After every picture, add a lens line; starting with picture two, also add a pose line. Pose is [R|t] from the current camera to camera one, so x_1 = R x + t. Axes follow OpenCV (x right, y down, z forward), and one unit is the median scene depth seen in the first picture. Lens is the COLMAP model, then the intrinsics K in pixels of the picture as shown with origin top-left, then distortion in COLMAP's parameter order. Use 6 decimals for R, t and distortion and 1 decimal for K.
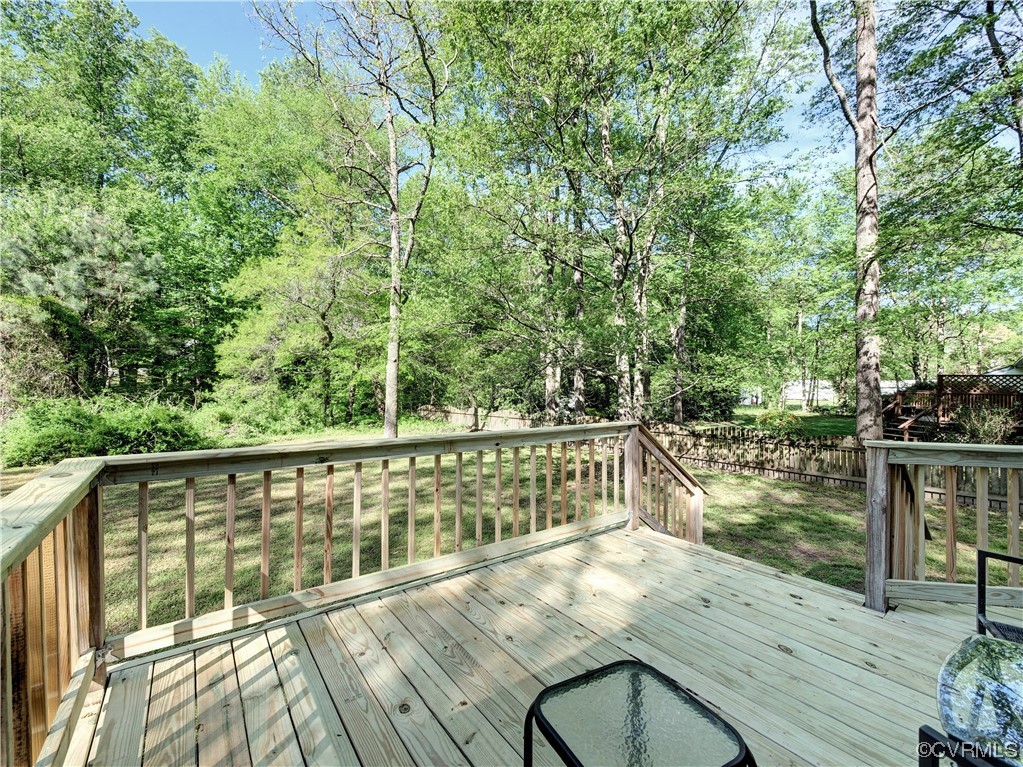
lens RADIAL K [[435.8, 0, 506.4], [0, 435.8, 383.9], [0, 0, 1]] dist [0.000101, -0.000410]
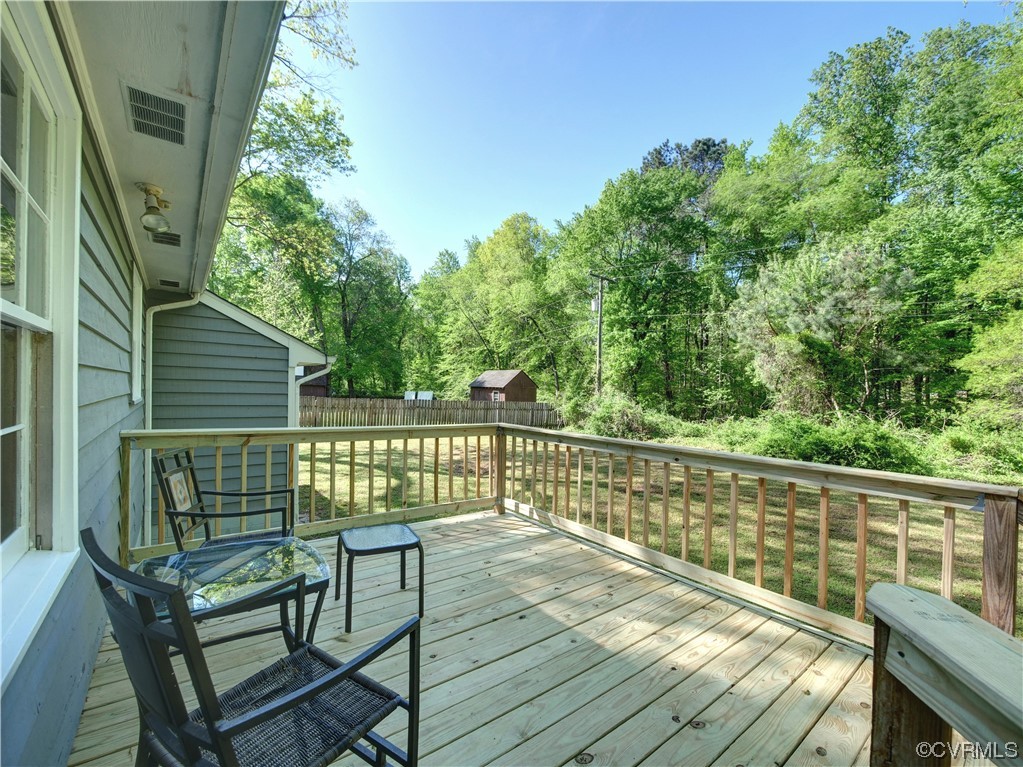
lens RADIAL K [[433.7, 0, 508.3], [0, 433.7, 384.7], [0, 0, 1]] dist [-0.000137, 0.000016]
pose [[0.024728, -0.020526, -0.999483, 0.203492], [-0.024161, 0.999485, -0.021123, 0.000509], [0.999402, 0.024671, 0.024219, 0.124718]]
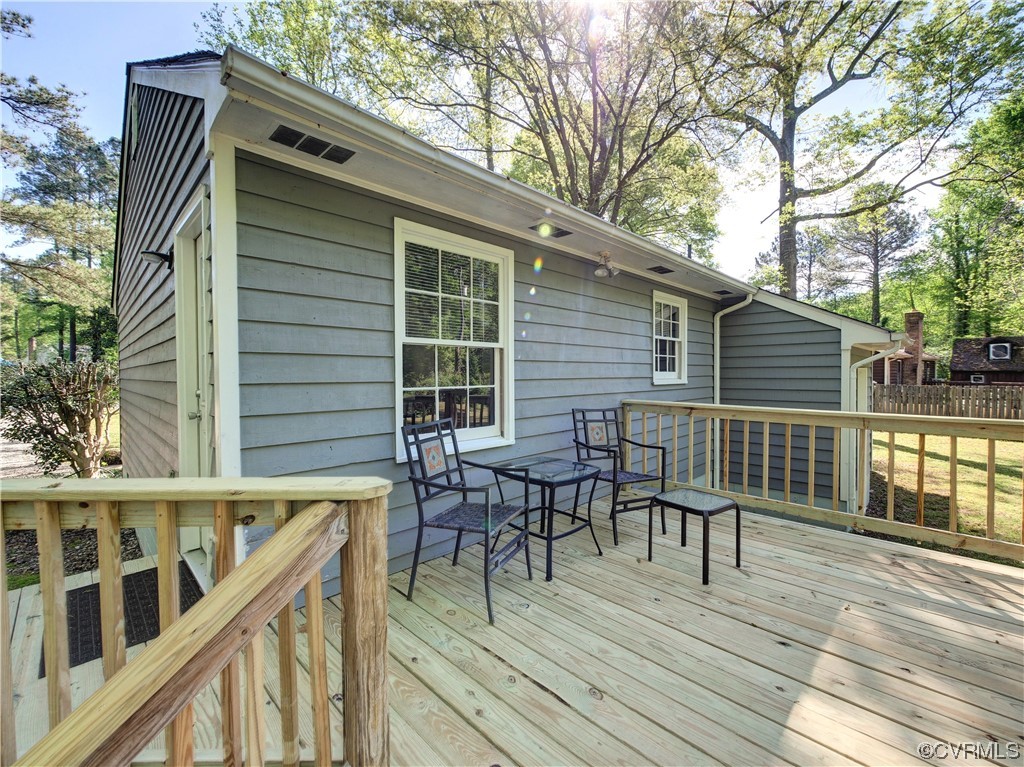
lens RADIAL K [[434.1, 0, 508.8], [0, 434.1, 384.7], [0, 0, 1]] dist [-0.000137, 0.000016]
pose [[-0.989061, -0.000230, -0.147507, 0.134560], [-0.003166, 0.999802, 0.019664, 0.004518], [0.147473, 0.019916, -0.988866, 0.261658]]
